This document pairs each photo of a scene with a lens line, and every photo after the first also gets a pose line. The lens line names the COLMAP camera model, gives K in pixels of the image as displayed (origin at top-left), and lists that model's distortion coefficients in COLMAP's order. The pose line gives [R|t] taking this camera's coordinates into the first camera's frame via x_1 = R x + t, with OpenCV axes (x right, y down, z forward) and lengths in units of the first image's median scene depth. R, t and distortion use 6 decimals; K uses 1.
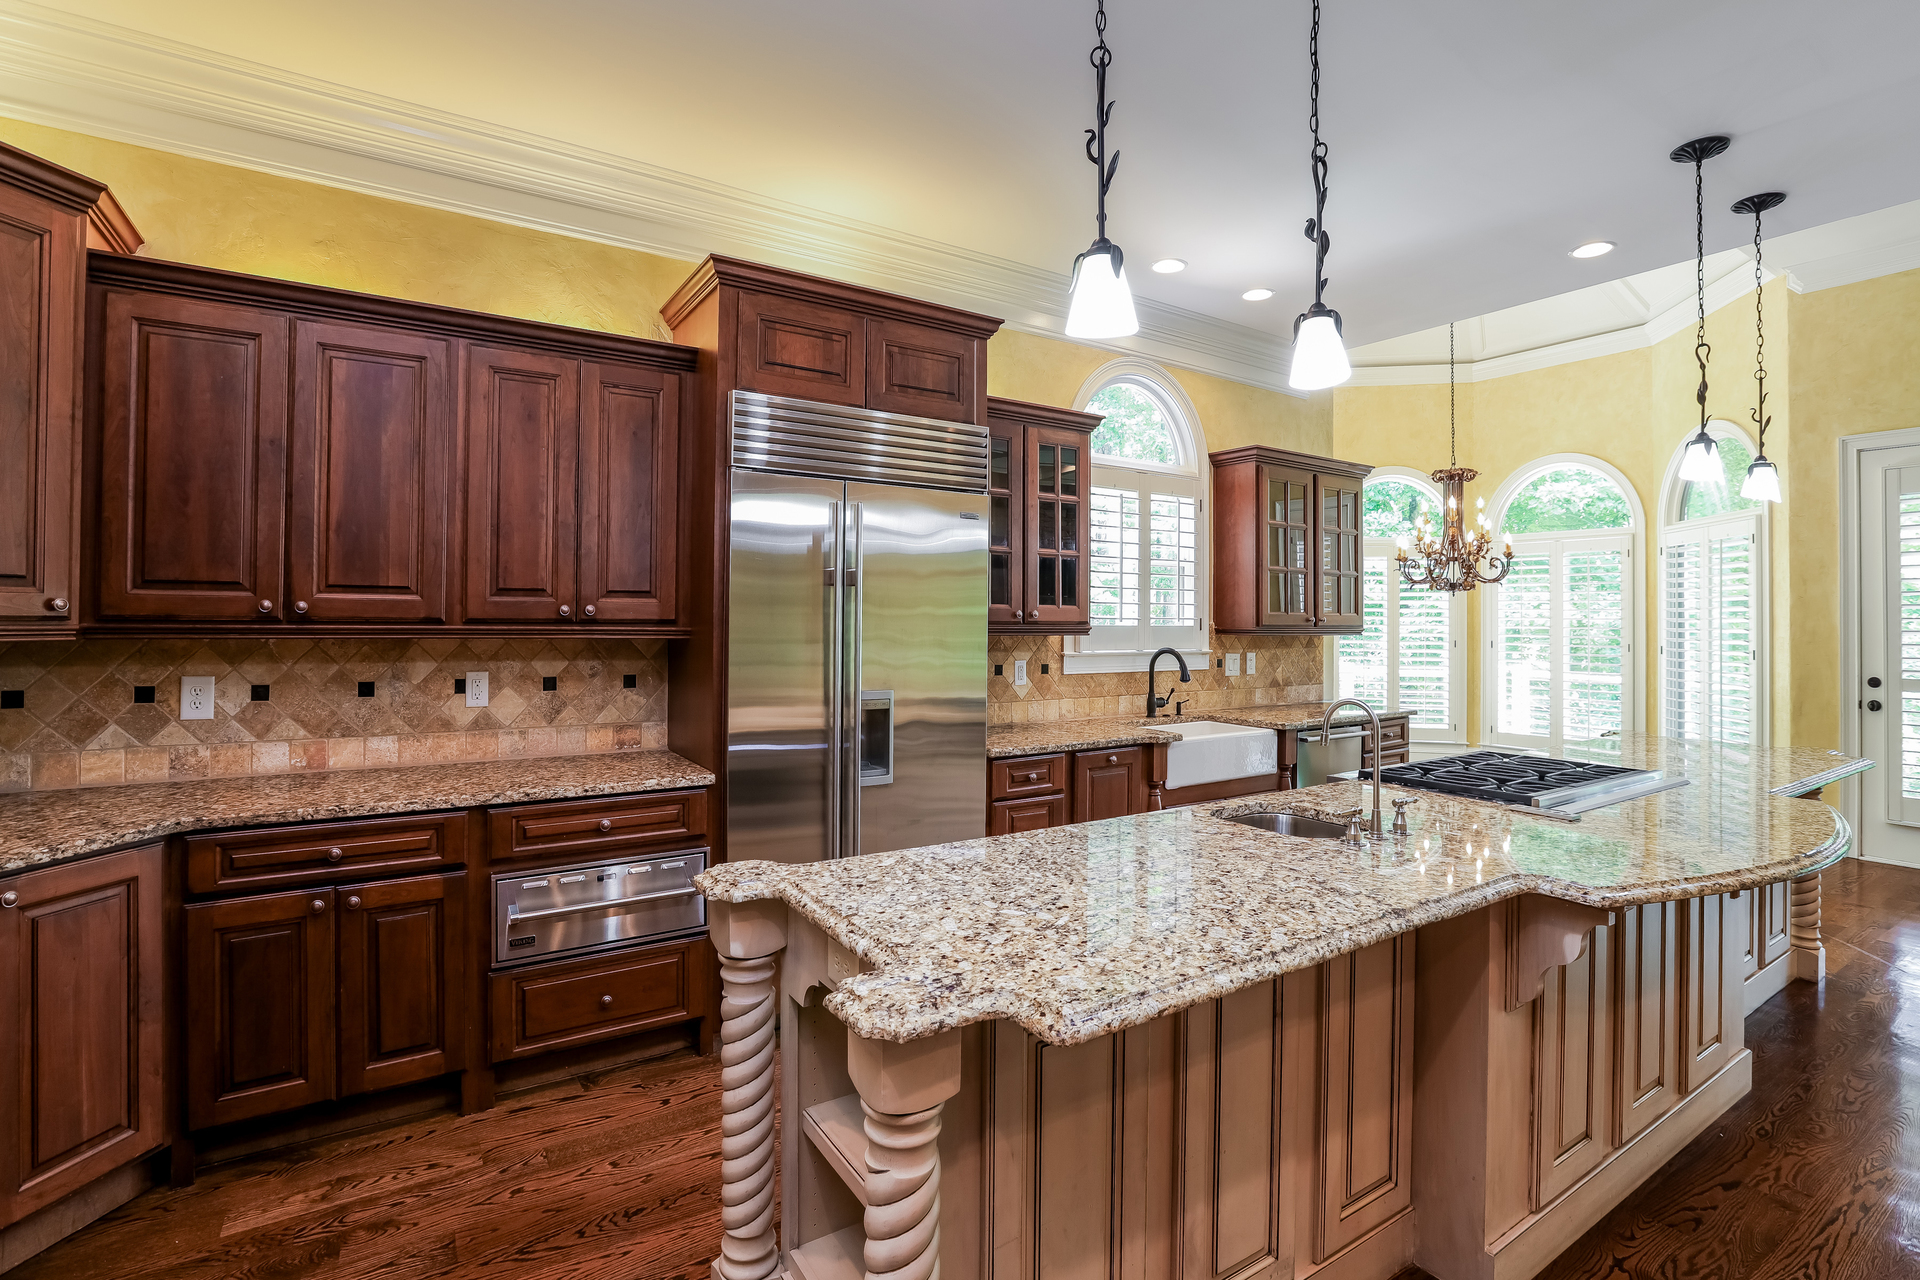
lens RADIAL K [[889.8, 0, 953.7], [0, 889.8, 605.8], [0, 0, 1]] dist [-0.041966, 0.012529]
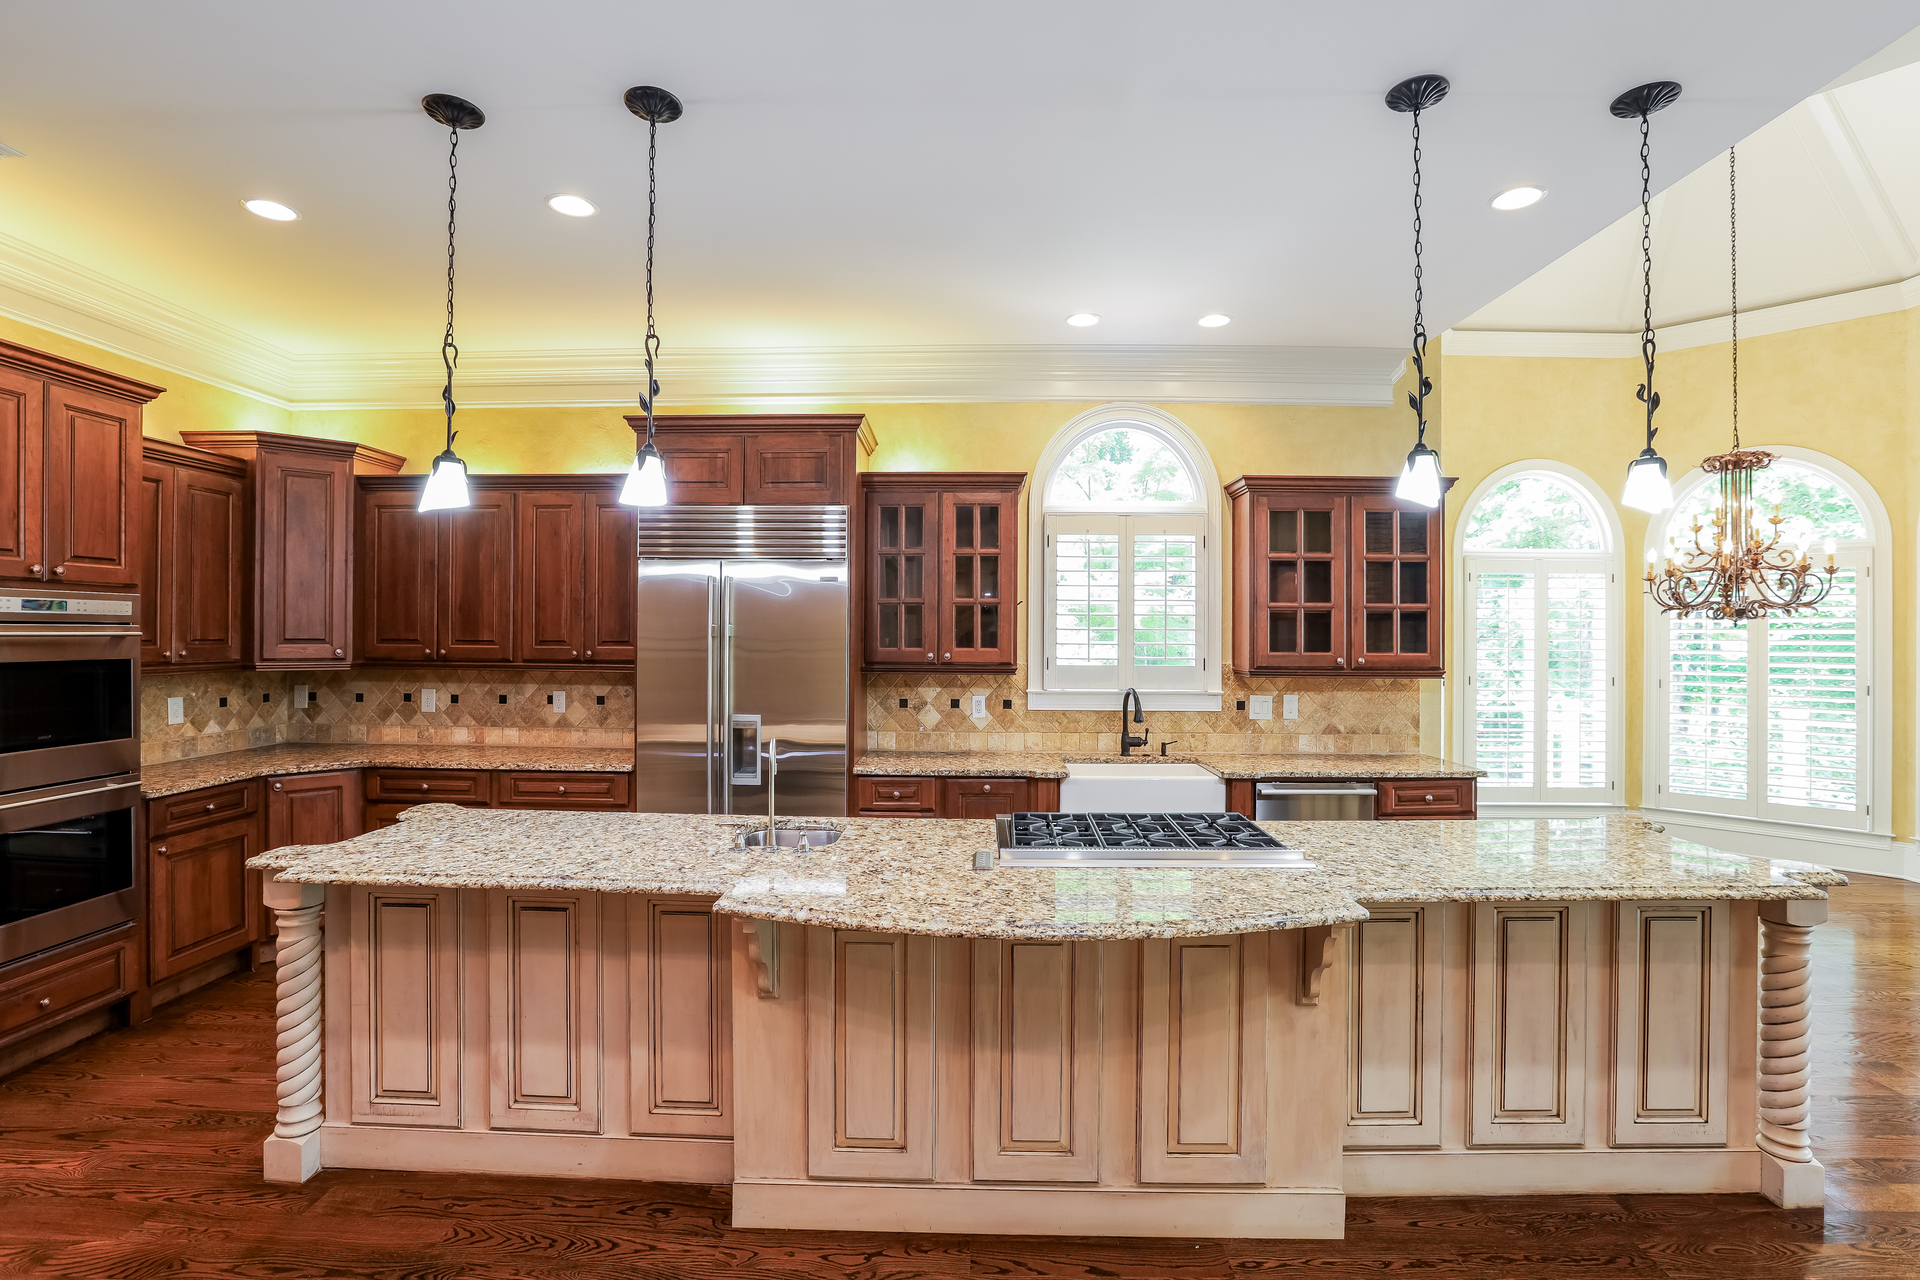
lens RADIAL K [[879.0, 0, 960.0], [0, 879.0, 640.0], [0, 0, 1]] dist [-0.063869, 0.026680]
pose [[0.830277, -0.001897, -0.557348, 0.940853], [0.007887, 0.999934, 0.008345, -0.025887], [0.557296, -0.011325, 0.830237, 0.091080]]
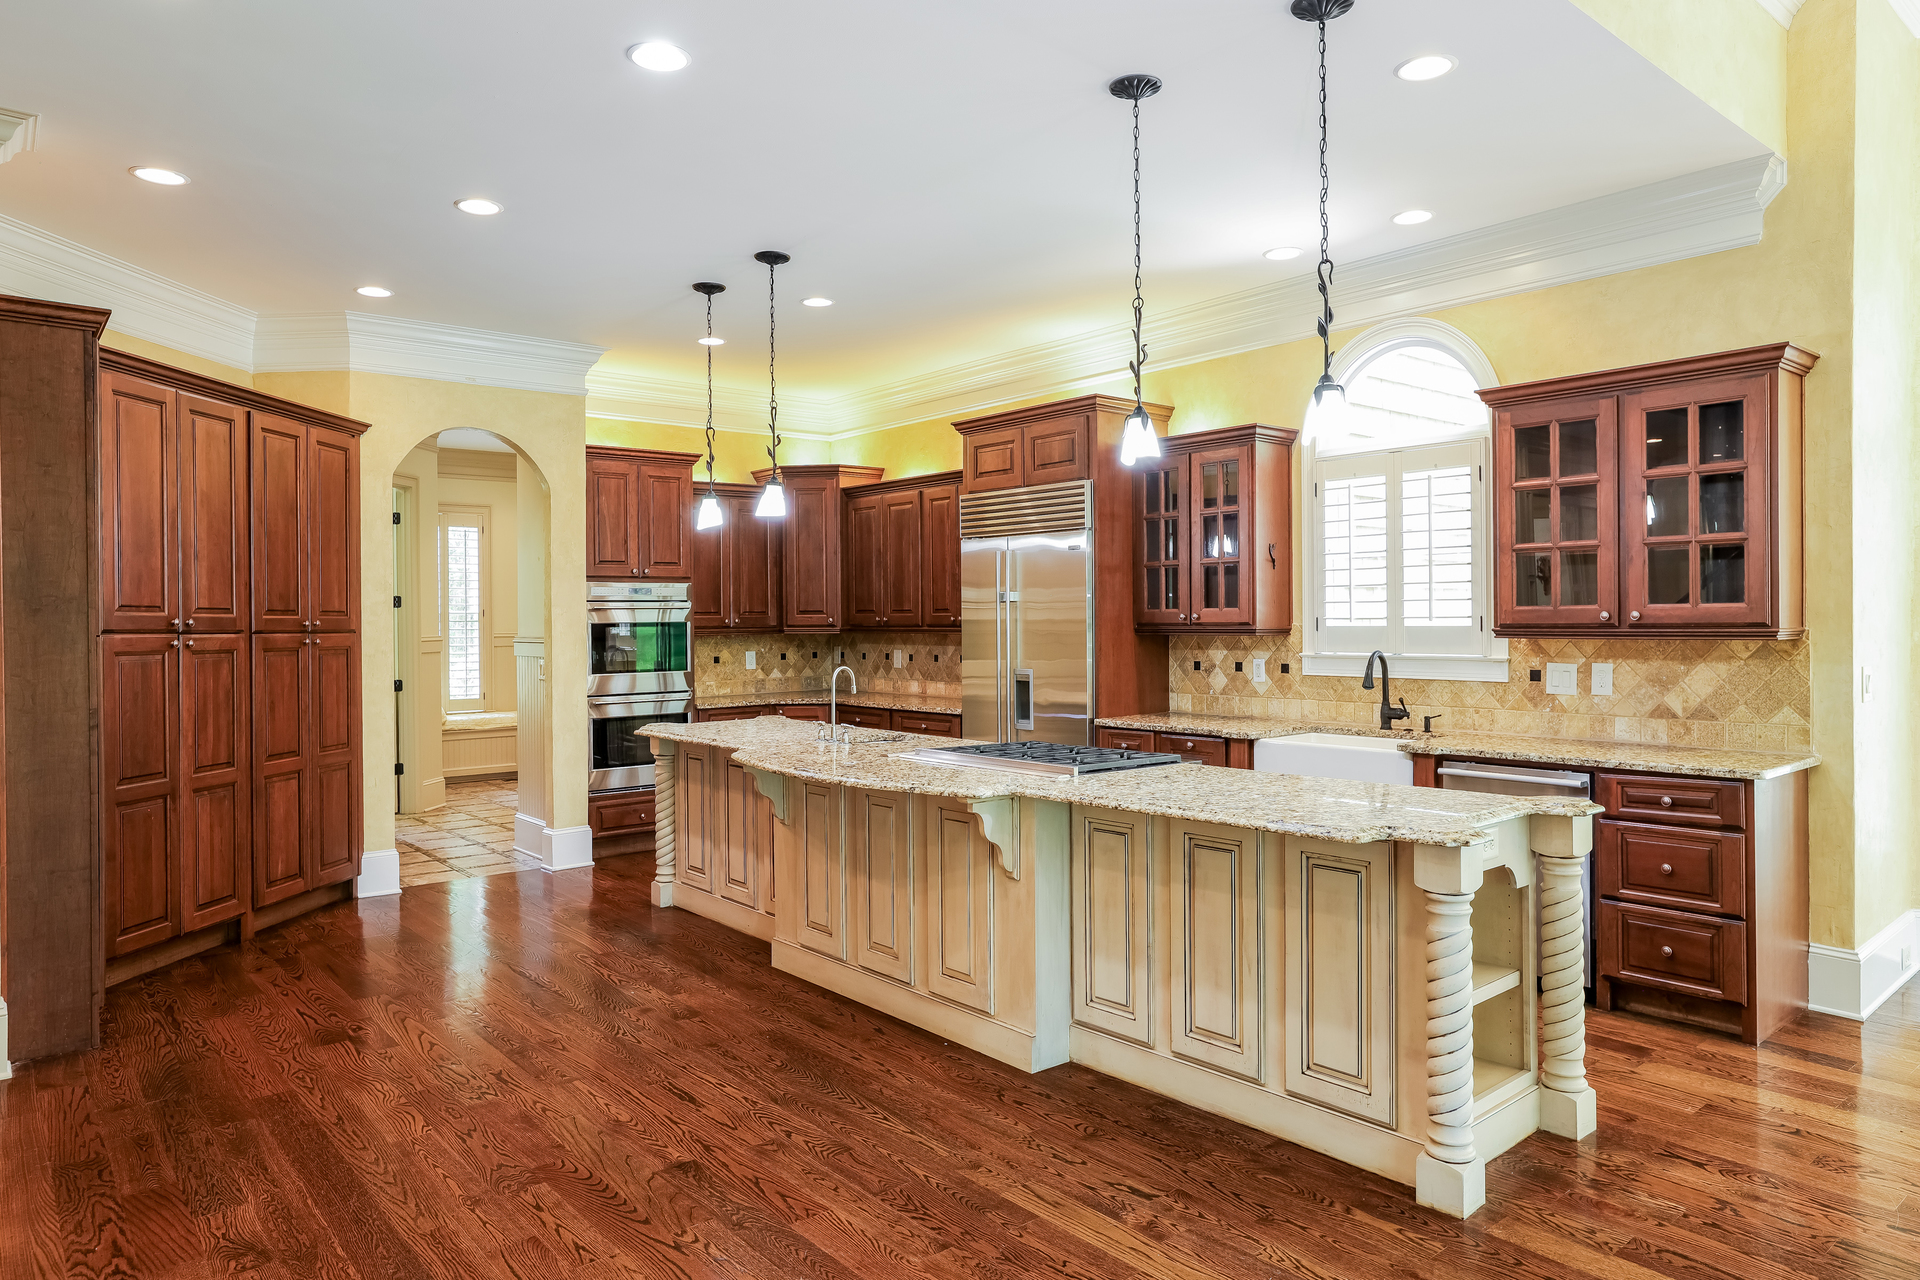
lens RADIAL K [[1205.2, 0, 960.0], [0, 1205.2, 640.0], [0, 0, 1]] dist [-0.020895, 0.000607]
pose [[0.130671, 0.007339, -0.991399, 2.038364], [0.022963, 0.999682, 0.010427, 0.021294], [0.991160, -0.024128, 0.130461, 0.636400]]
